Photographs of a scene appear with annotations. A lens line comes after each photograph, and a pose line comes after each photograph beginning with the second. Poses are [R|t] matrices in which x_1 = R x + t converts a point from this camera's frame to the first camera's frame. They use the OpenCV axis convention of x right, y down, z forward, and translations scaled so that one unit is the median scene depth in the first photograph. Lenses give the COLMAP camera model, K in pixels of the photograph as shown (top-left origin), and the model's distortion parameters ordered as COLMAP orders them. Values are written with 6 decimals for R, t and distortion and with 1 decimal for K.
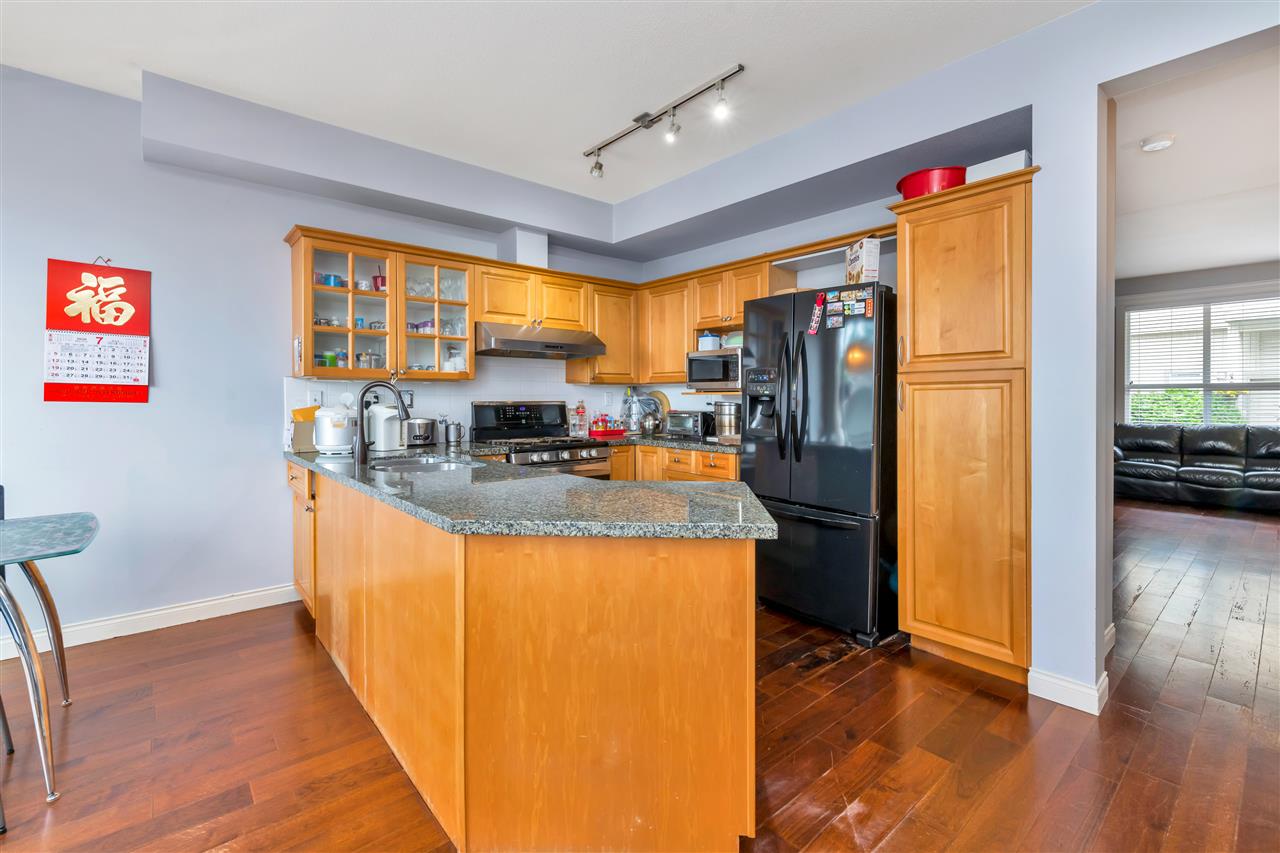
lens RADIAL K [[563.1, 0, 644.6], [0, 563.1, 407.1], [0, 0, 1]] dist [0.001110, -0.000181]
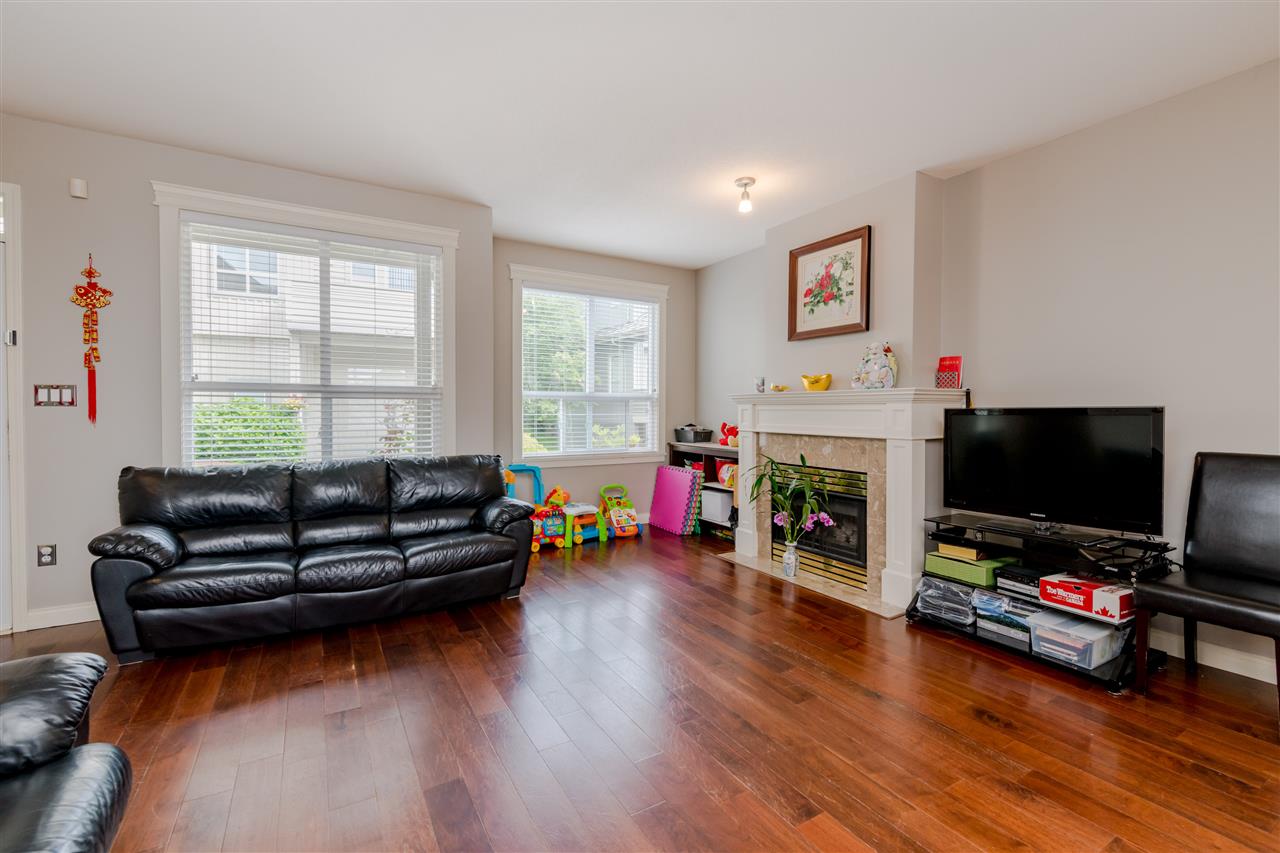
lens RADIAL K [[552.7, 0, 640.0], [0, 552.7, 416.3], [0, 0, 1]] dist [-0.000677, 0.000027]
pose [[0.177980, -0.007691, 0.984004, 0.545146], [0.011575, 0.999917, 0.005722, -0.010526], [-0.983966, 0.010371, 0.178054, 0.632246]]
